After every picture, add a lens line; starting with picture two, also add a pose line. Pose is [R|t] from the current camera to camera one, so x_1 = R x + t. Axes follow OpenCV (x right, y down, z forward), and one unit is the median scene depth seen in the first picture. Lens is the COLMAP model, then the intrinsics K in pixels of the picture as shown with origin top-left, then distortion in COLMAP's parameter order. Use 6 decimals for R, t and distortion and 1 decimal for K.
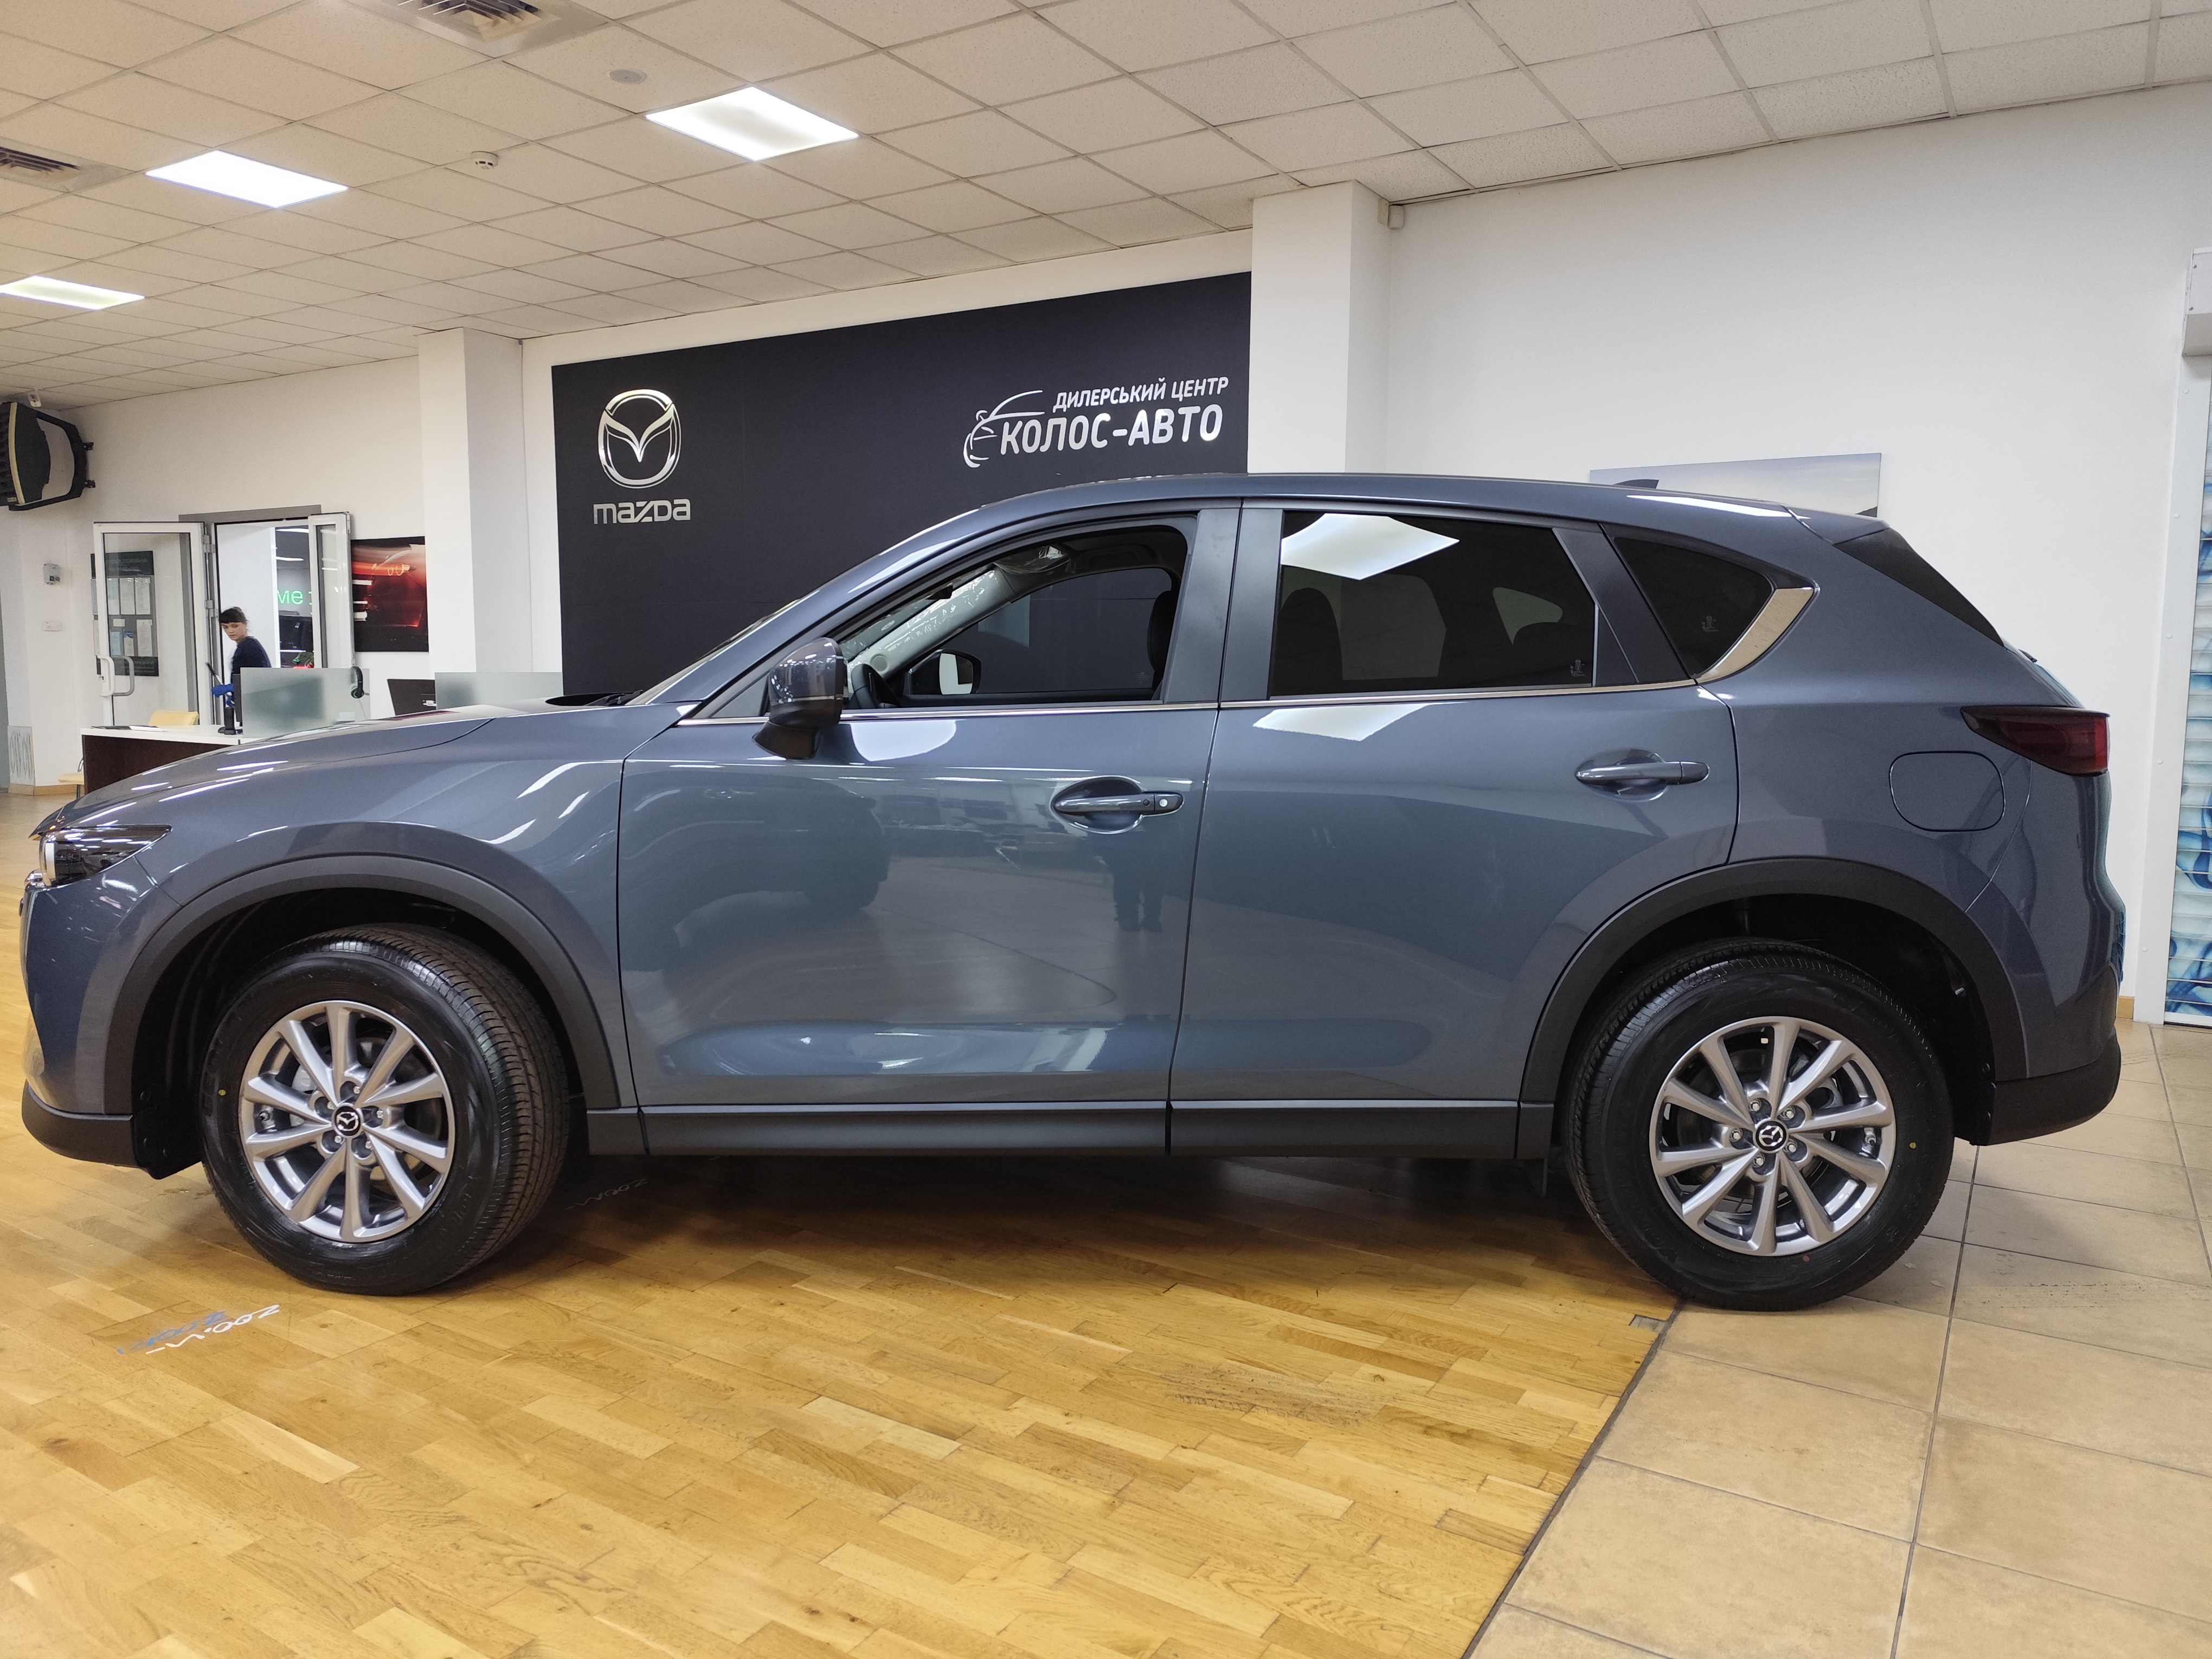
lens RADIAL K [[1501.3, 0, 1112.9], [0, 1501.3, 826.5], [0, 0, 1]] dist [0.007871, -0.016949]
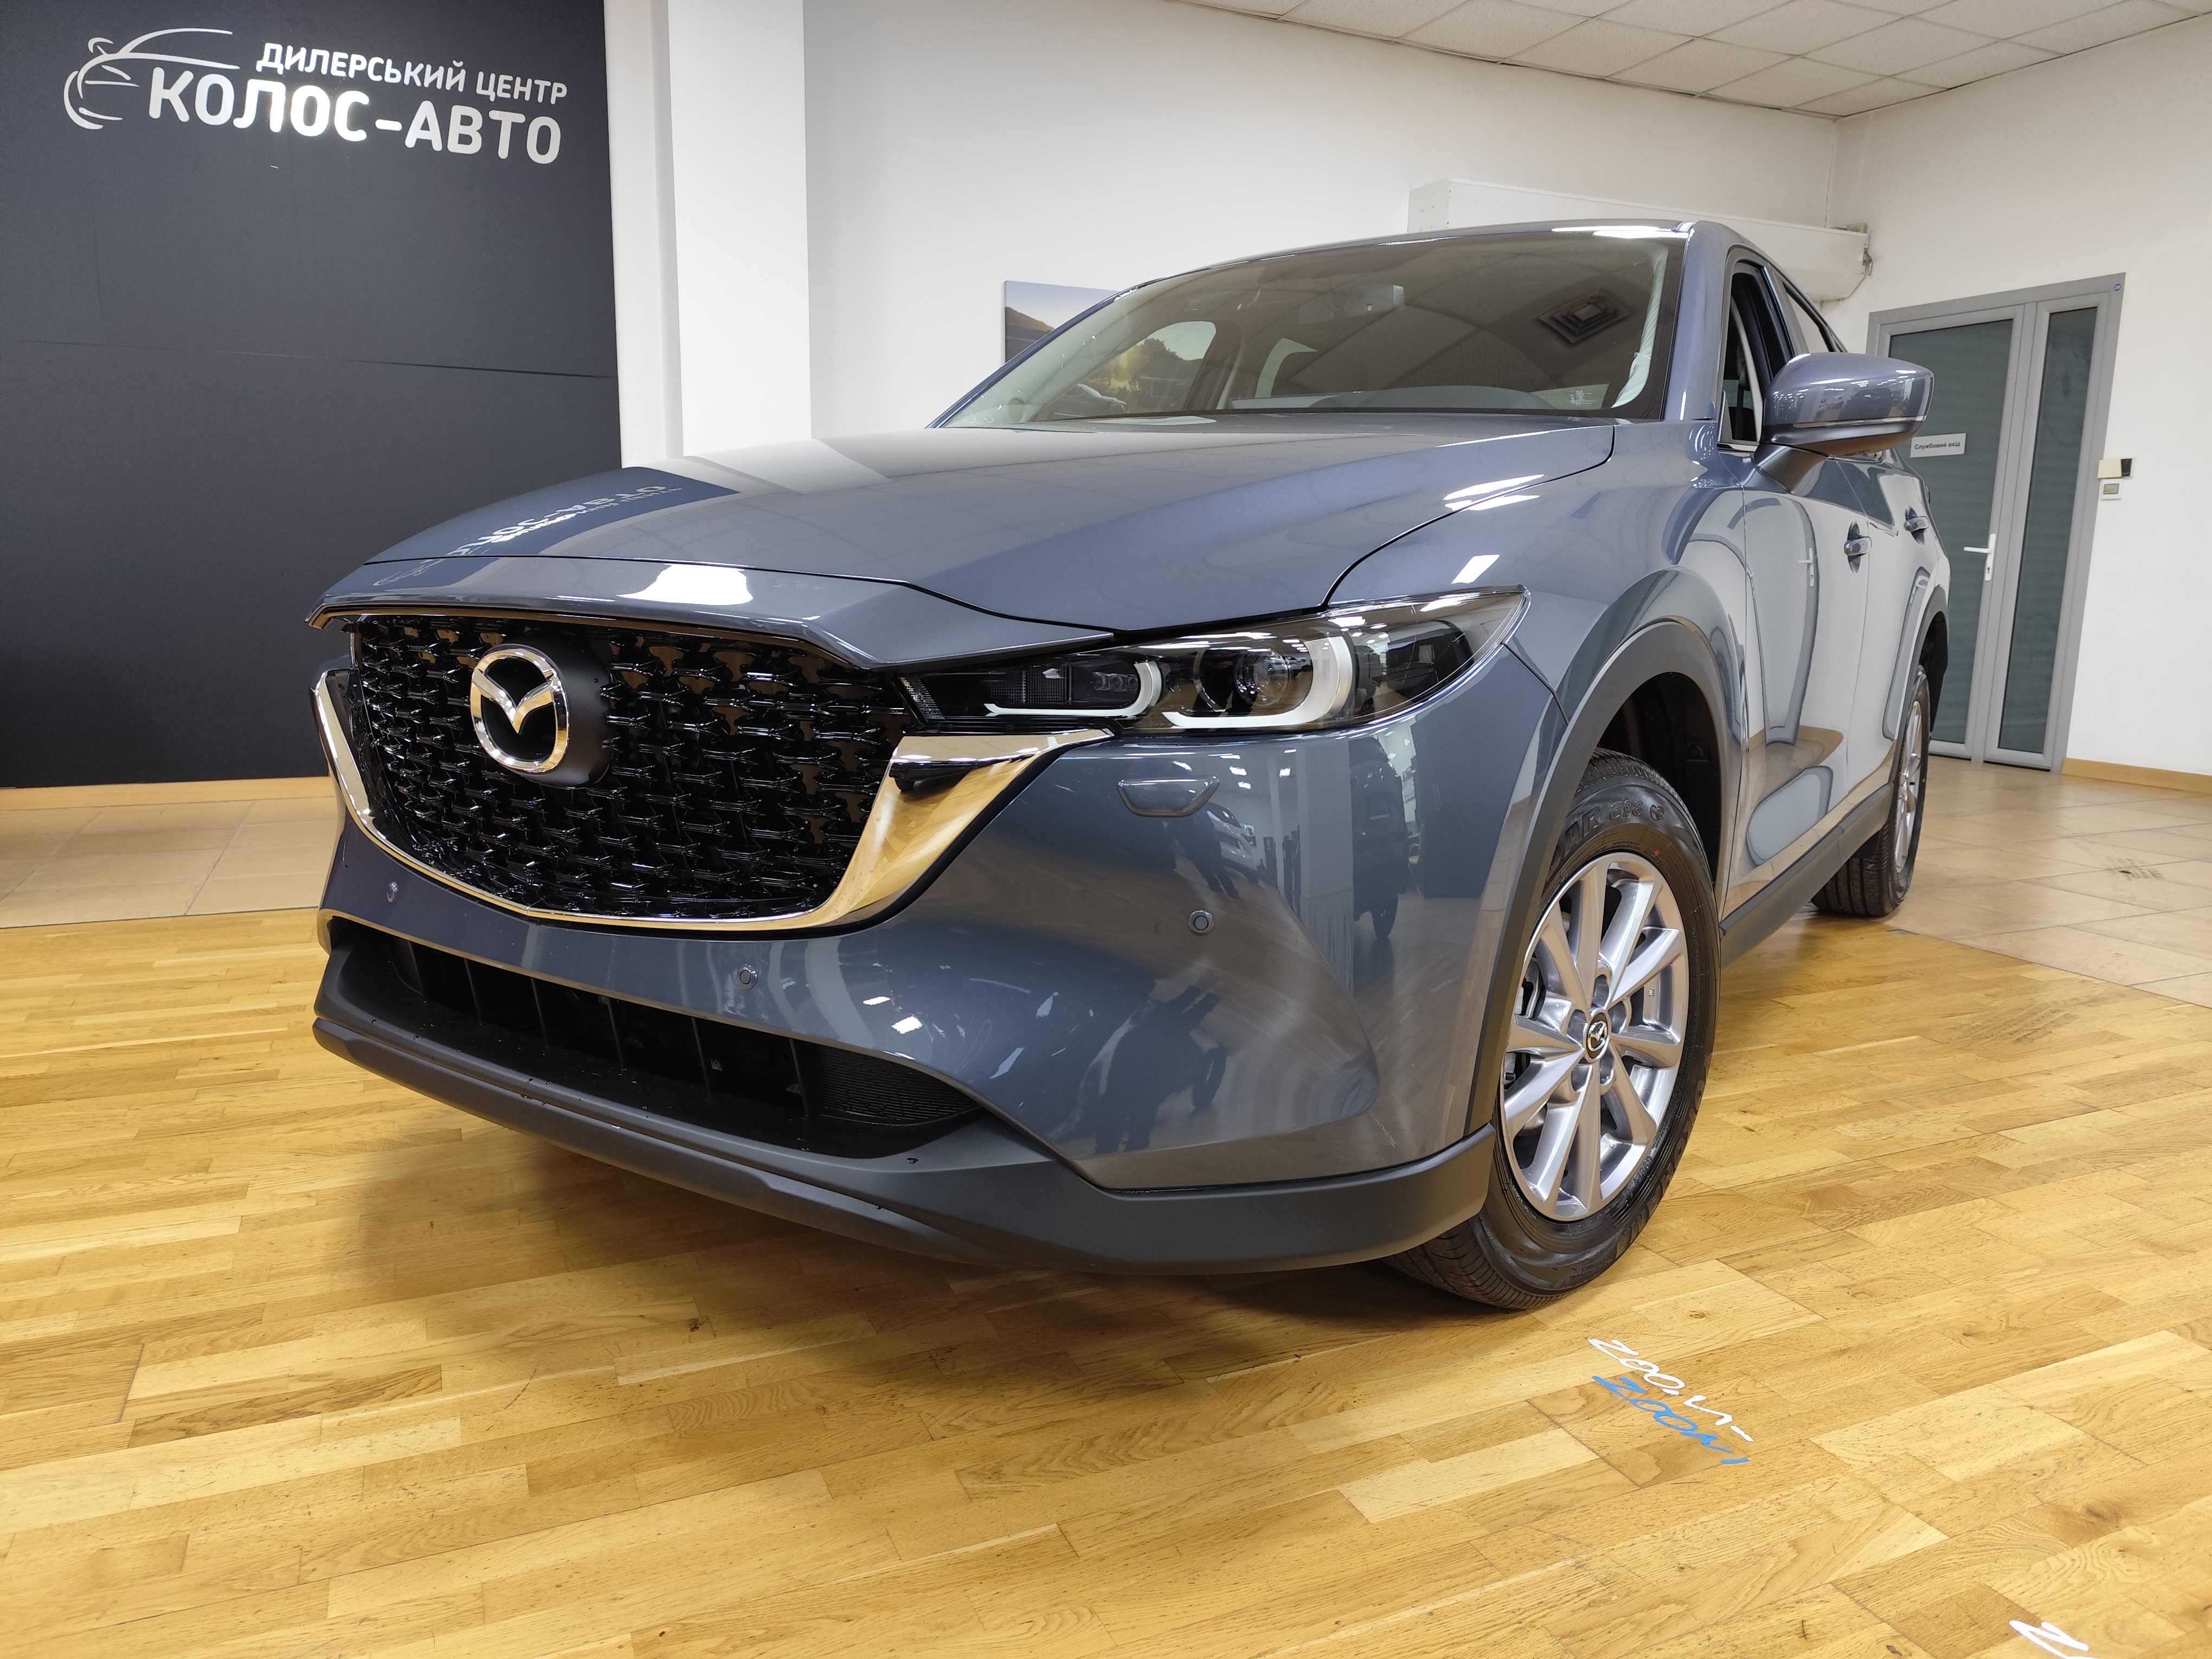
lens RADIAL K [[1501.3, 0, 1116.1], [0, 1501.3, 847.4], [0, 0, 1]] dist [0.007871, -0.016949]
pose [[0.569845, -0.156637, 0.806685, -0.433764], [0.071445, 0.987392, 0.141257, 0.001572], [-0.818640, -0.022861, 0.573851, 0.299858]]
